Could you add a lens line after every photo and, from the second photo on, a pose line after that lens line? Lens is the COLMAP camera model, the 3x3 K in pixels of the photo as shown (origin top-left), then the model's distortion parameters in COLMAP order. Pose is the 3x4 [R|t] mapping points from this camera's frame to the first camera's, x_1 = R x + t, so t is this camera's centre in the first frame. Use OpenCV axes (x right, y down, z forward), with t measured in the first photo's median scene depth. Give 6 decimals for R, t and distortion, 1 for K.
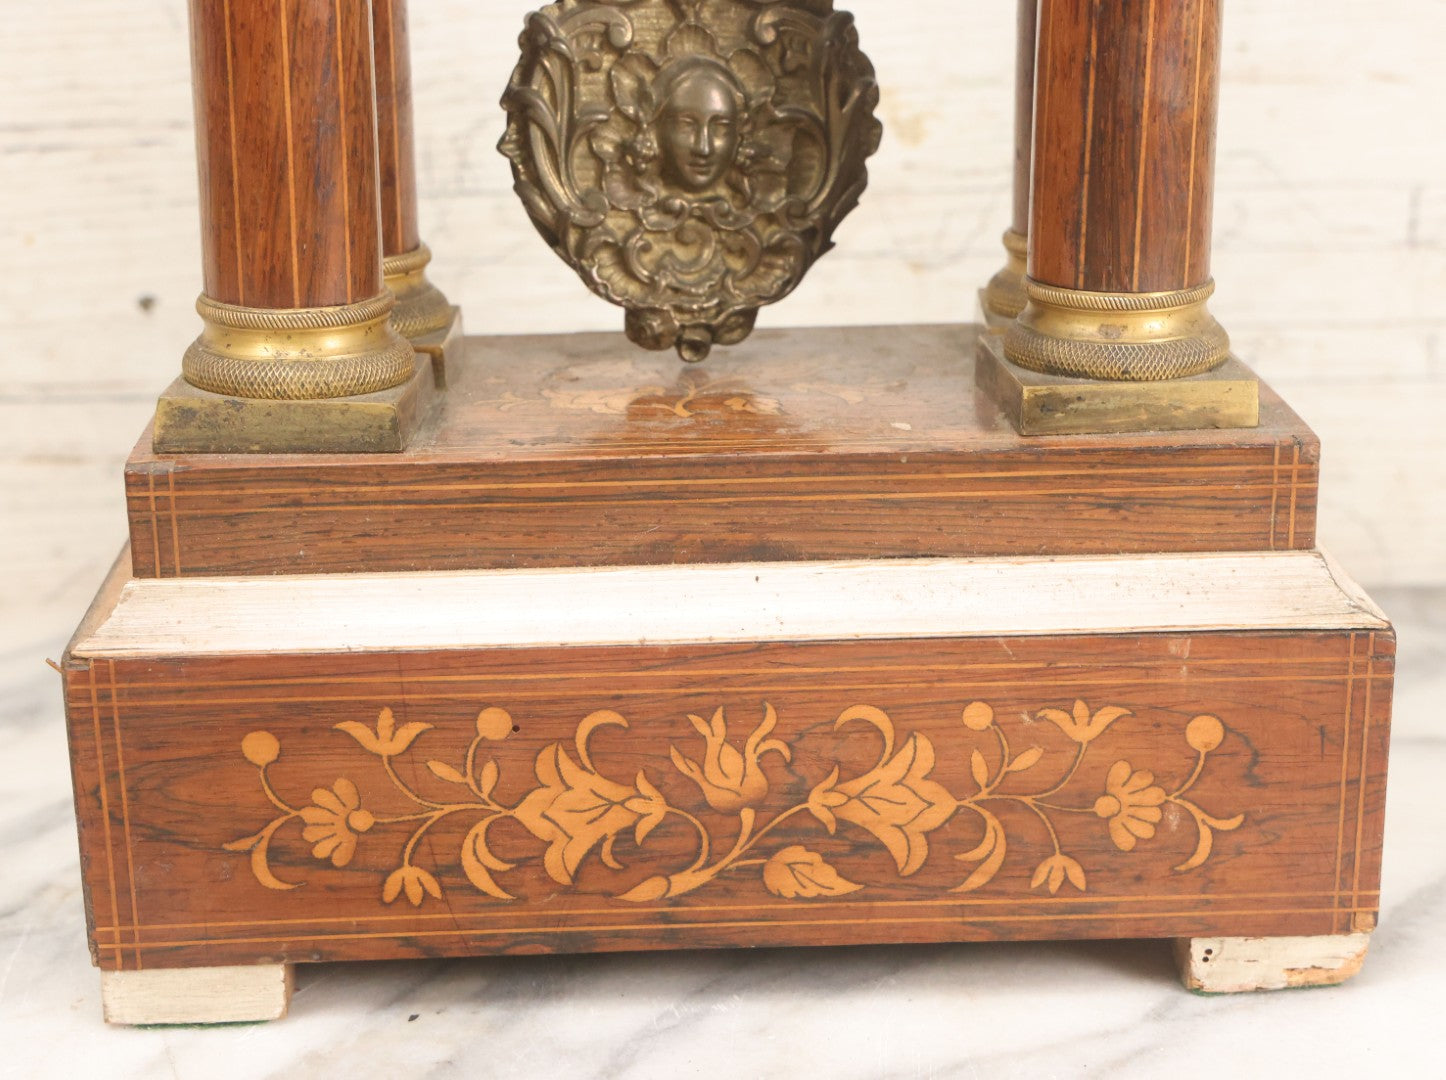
lens RADIAL K [[2574.3, 0, 722.4], [0, 2574.3, 585.8], [0, 0, 1]] dist [0.082760, 0.093535]
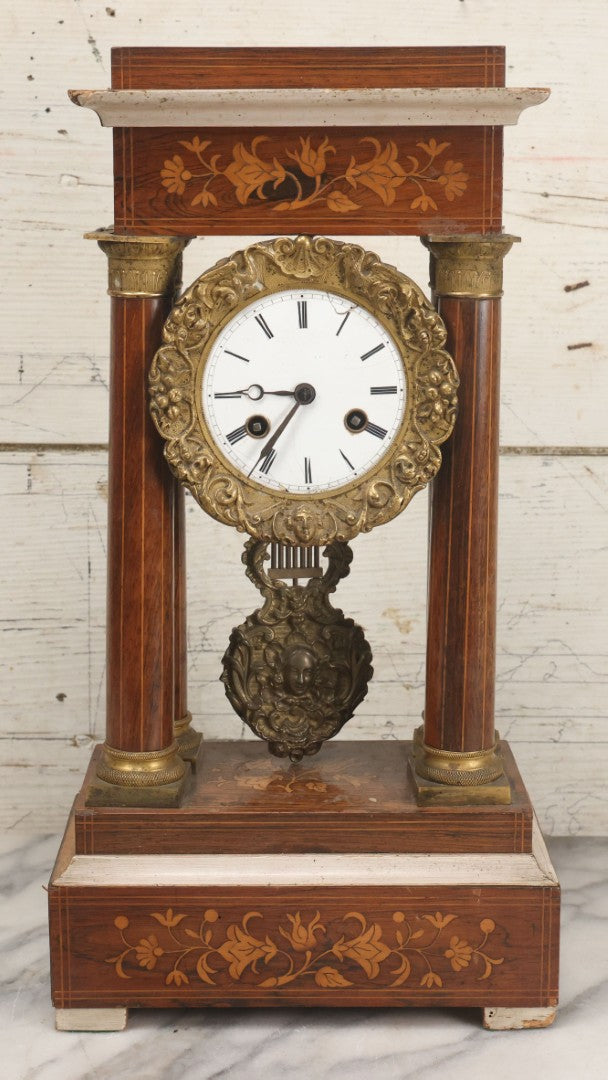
lens RADIAL K [[1851.9, 0, 326.7], [0, 1851.9, 488.6], [0, 0, 1]] dist [0.010079, 0.067649]
pose [[0.999371, 0.019812, -0.029415, 0.072295], [-0.023251, 0.992311, -0.121565, -0.145545], [0.026781, 0.122173, 0.992147, -0.880218]]
